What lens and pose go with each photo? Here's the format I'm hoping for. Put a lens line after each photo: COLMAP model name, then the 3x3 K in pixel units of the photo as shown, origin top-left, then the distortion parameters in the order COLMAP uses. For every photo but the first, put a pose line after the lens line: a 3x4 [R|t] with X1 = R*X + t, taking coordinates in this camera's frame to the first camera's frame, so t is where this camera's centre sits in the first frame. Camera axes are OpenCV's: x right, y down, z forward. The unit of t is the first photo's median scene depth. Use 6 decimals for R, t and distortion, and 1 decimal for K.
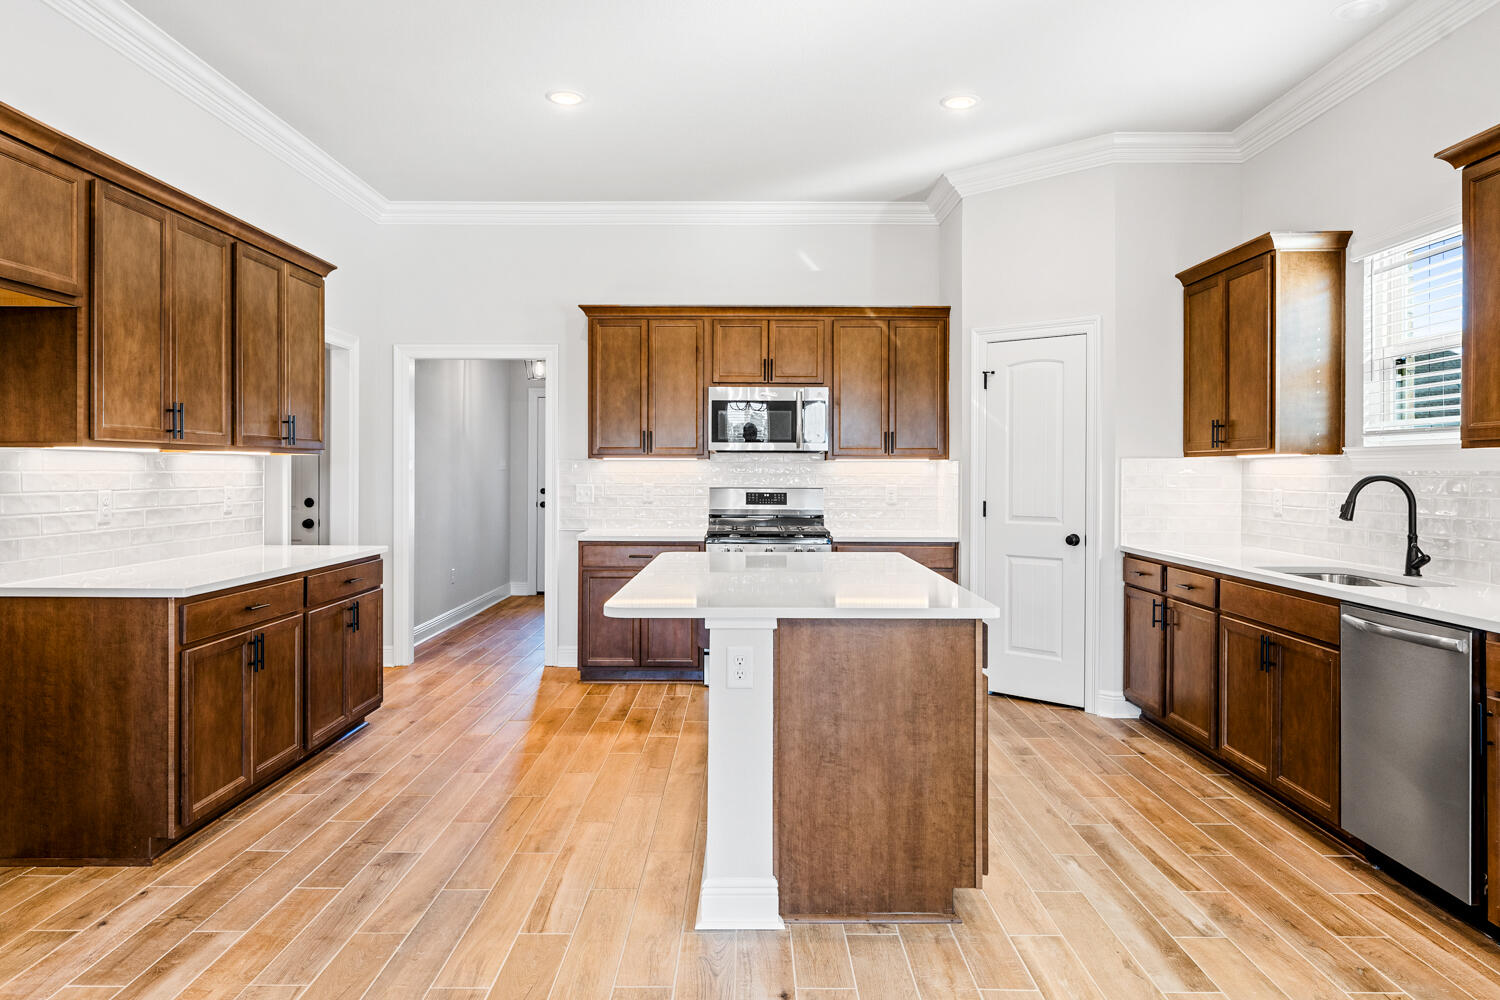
lens RADIAL K [[1004.9, 0, 746.1], [0, 1004.9, 470.7], [0, 0, 1]] dist [0.003621, -0.000875]
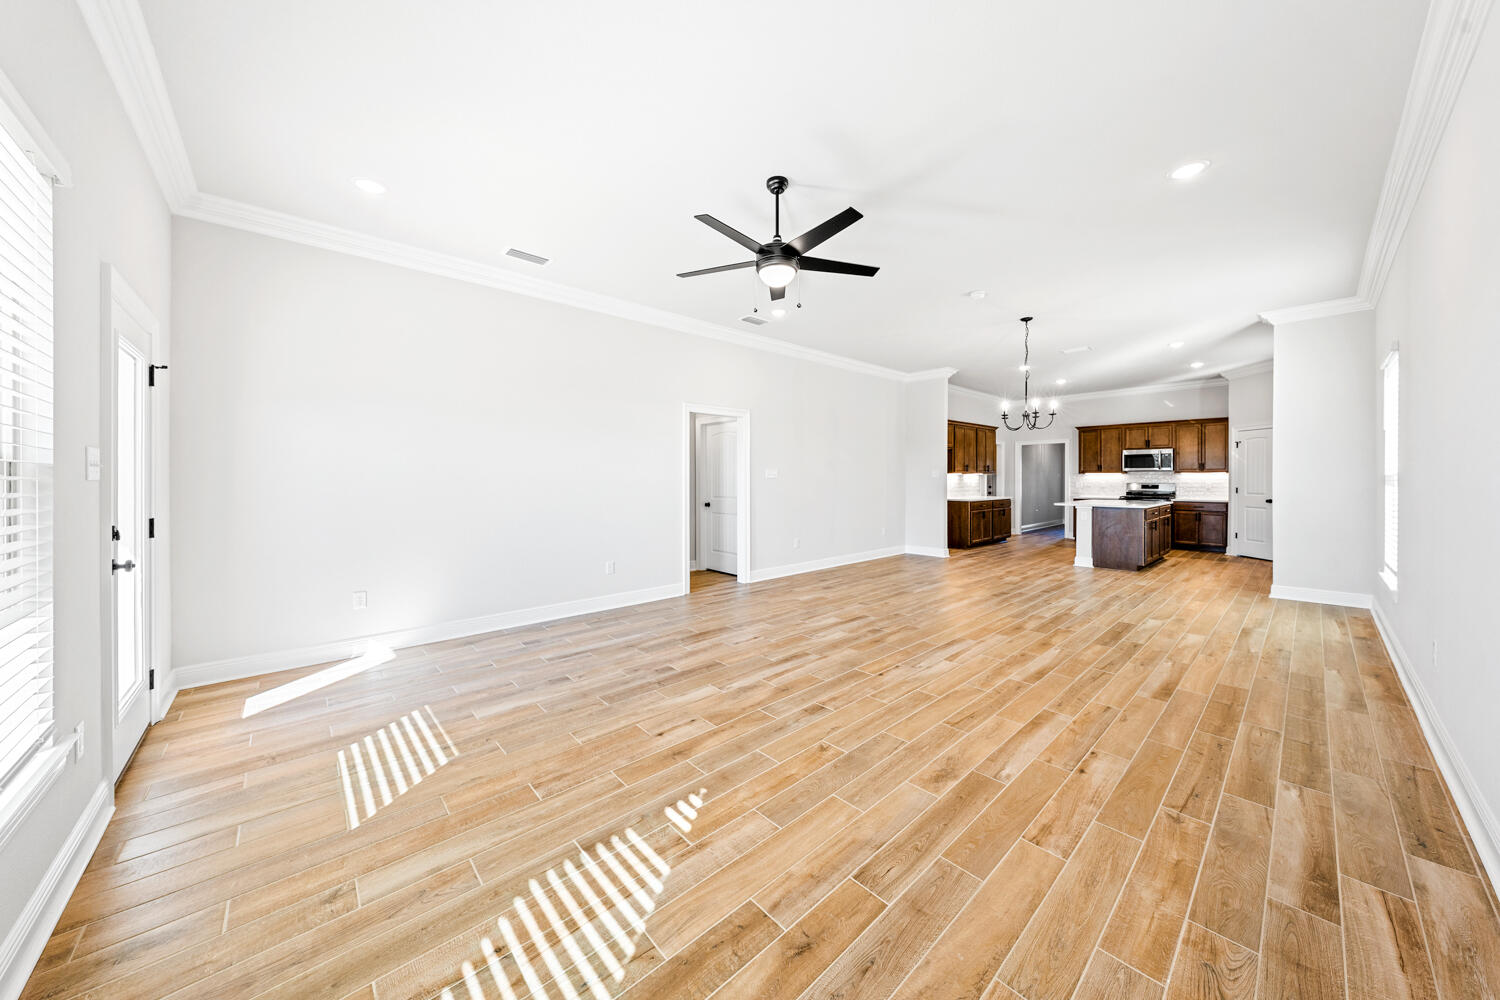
lens RADIAL K [[509.6, 0, 746.3], [0, 509.6, 482.6], [0, 0, 1]] dist [0.001066, -0.000054]
pose [[0.671171, 0.000555, -0.741302, 0.465296], [0.002982, 0.999990, 0.003449, 0.009667], [0.741297, -0.004526, 0.671162, -1.221054]]
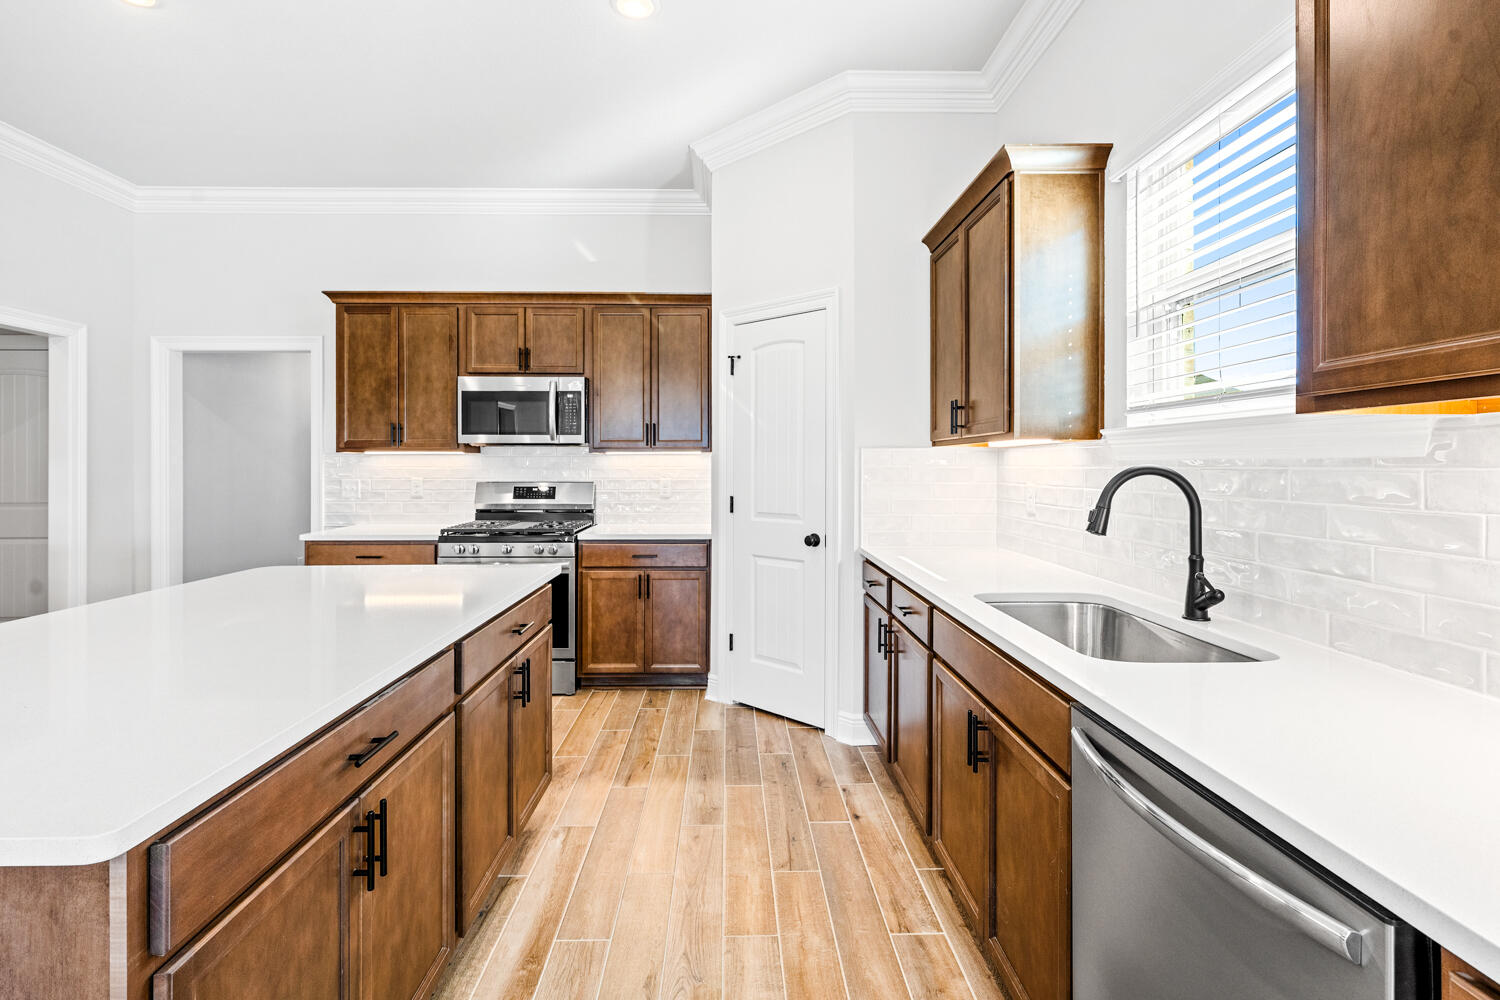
lens RADIAL K [[696.0, 0, 737.0], [0, 696.0, 465.9], [0, 0, 1]] dist [0.003789, -0.000918]
pose [[0.999822, -0.004609, 0.018318, 0.285869], [0.004579, 0.999988, 0.001659, 0.001840], [-0.018325, -0.001575, 0.999831, 0.443856]]
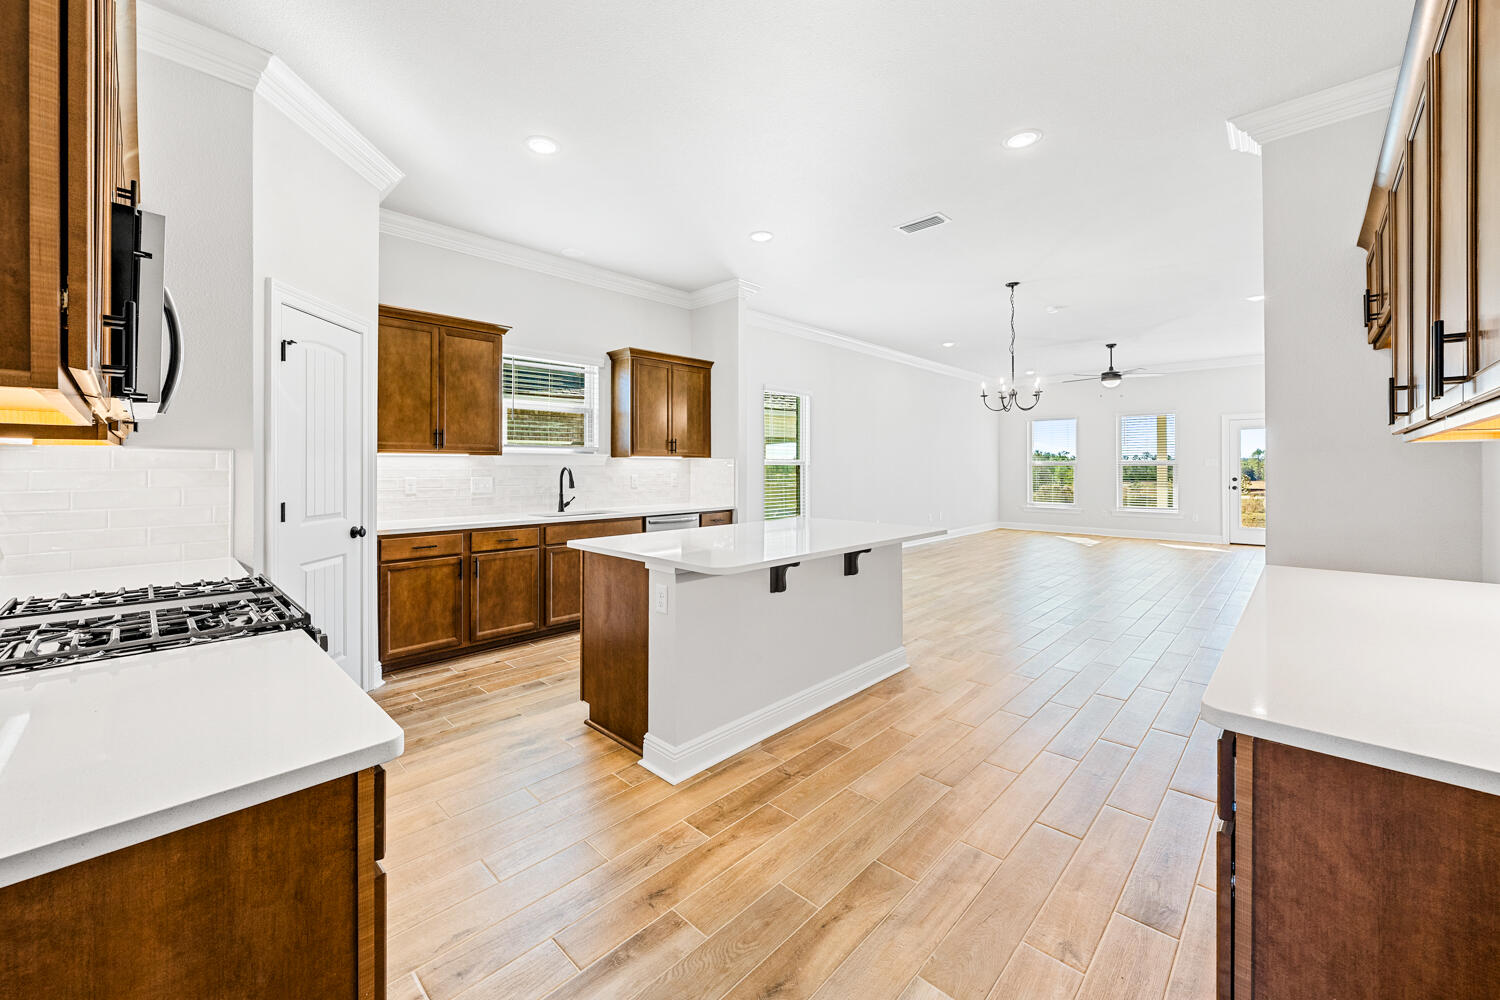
lens RADIAL K [[576.6, 0, 720.8], [0, 576.6, 469.7], [0, 0, 1]] dist [-0.003346, -0.000277]
pose [[-0.701445, -0.006693, 0.712692, -0.406576], [-0.003235, 0.999976, 0.006208, 0.000796], [-0.712716, 0.002049, -0.701450, 1.329323]]
